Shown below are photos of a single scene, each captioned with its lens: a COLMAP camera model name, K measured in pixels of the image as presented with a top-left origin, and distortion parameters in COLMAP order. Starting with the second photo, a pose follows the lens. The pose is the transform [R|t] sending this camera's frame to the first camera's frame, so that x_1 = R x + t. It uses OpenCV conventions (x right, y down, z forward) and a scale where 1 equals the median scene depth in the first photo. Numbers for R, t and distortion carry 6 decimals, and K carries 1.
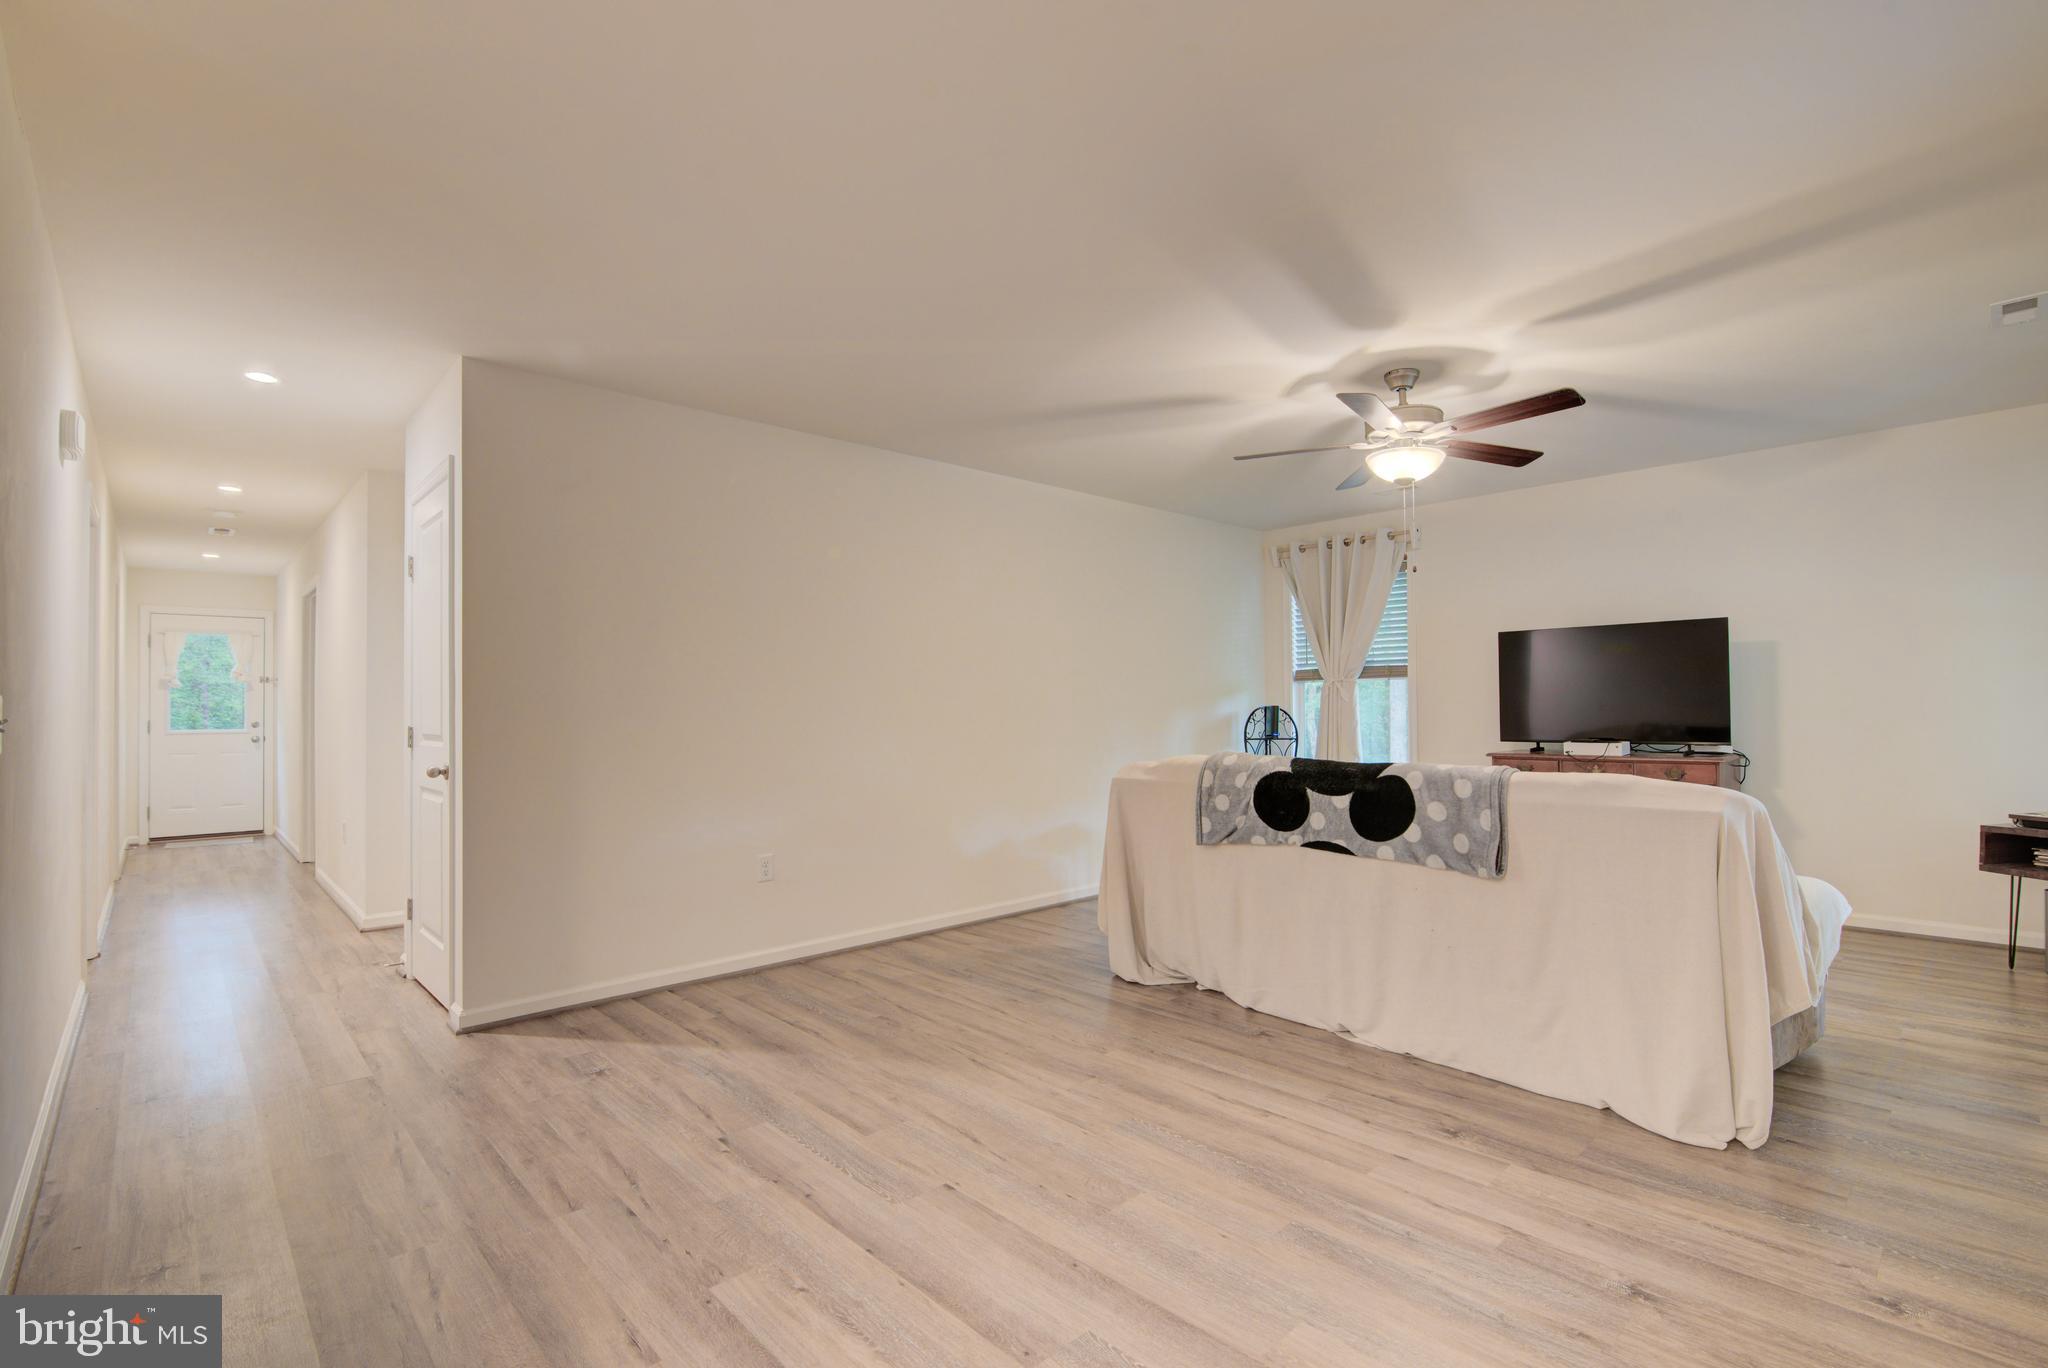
lens RADIAL K [[937.1, 0, 1023.2], [0, 937.1, 694.3], [0, 0, 1]] dist [-0.020981, 0.002080]
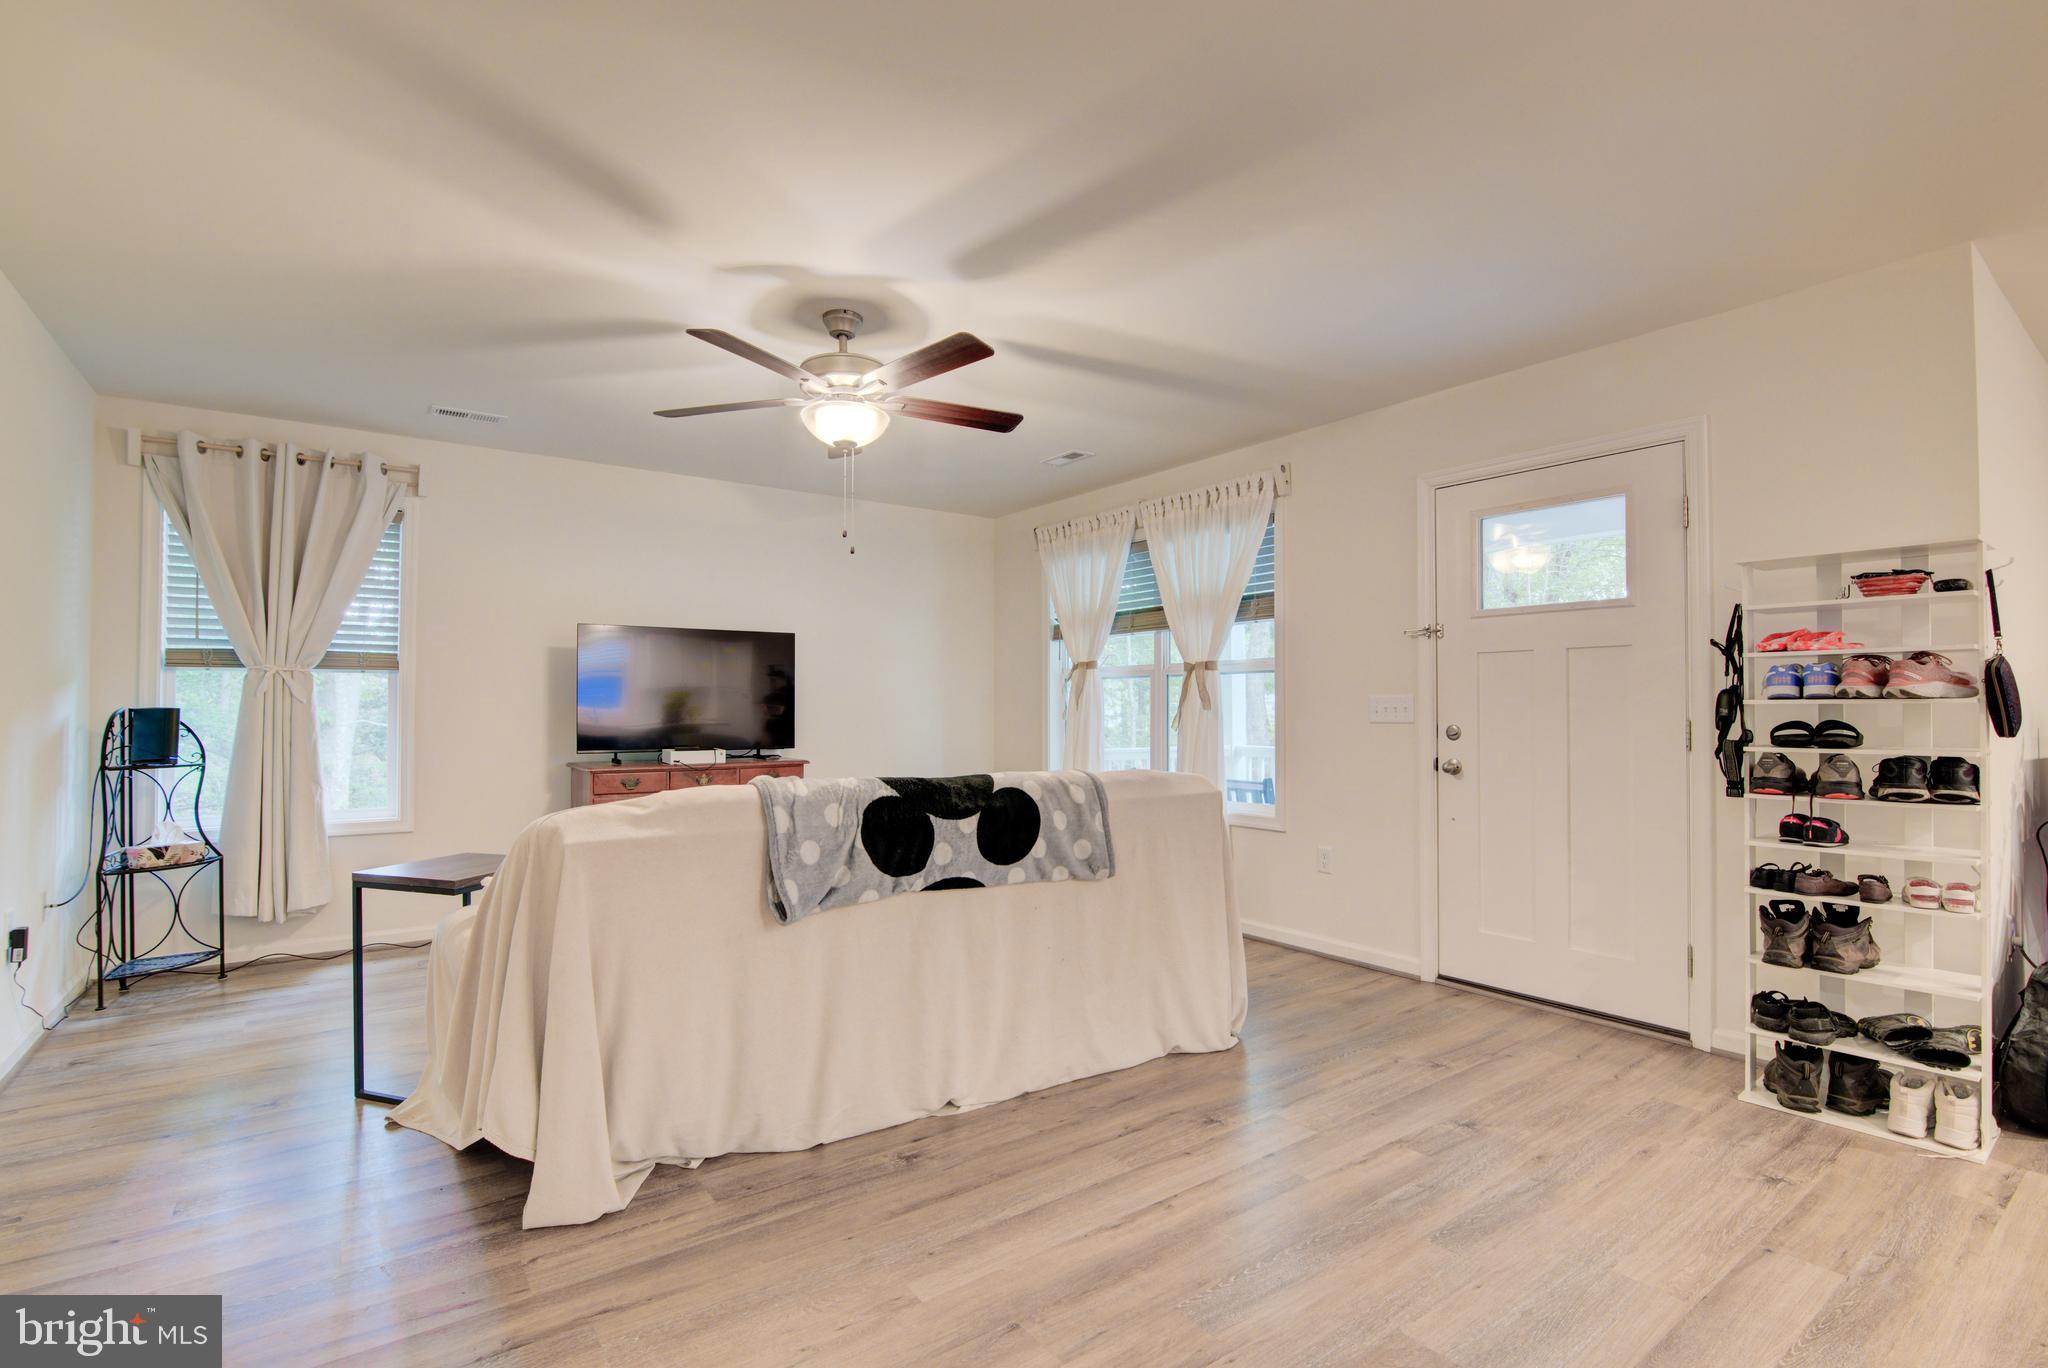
lens RADIAL K [[937.1, 0, 1048.1], [0, 937.1, 694.6], [0, 0, 1]] dist [-0.020981, 0.002080]
pose [[0.118745, 0.025388, 0.992600, -0.437659], [-0.016219, 0.999589, -0.023626, 0.016506], [-0.992792, -0.013293, 0.119108, 0.766894]]
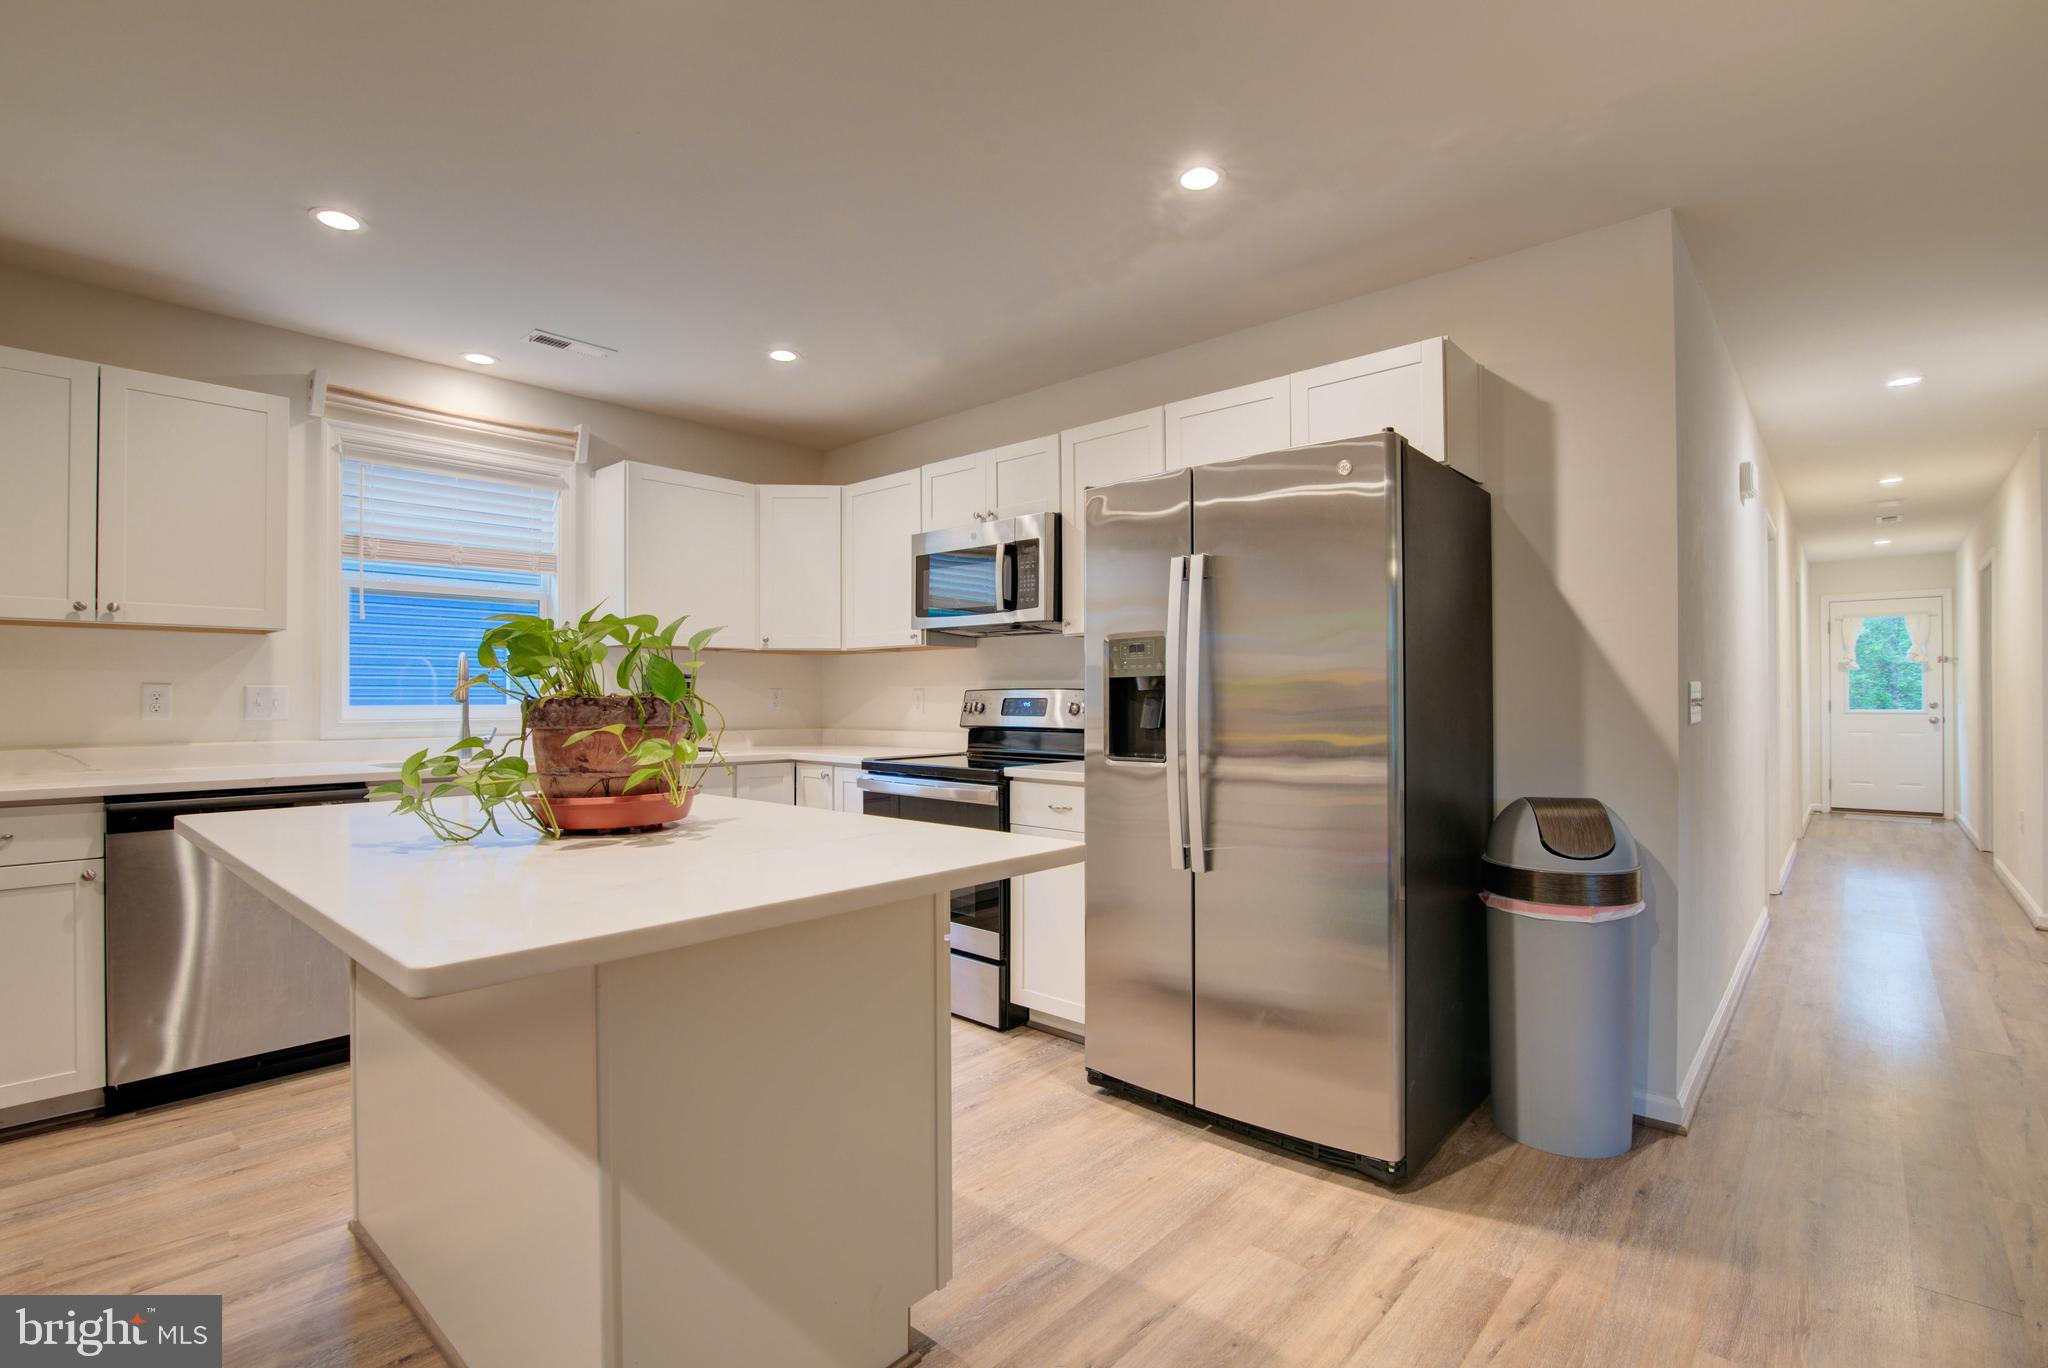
lens RADIAL K [[937.1, 0, 1022.6], [0, 937.1, 696.5], [0, 0, 1]] dist [-0.020981, 0.002080]
pose [[0.084770, 0.005491, -0.996385, 0.155622], [0.018259, 0.999808, 0.007063, -0.003111], [0.996233, -0.018792, 0.084654, -0.121456]]
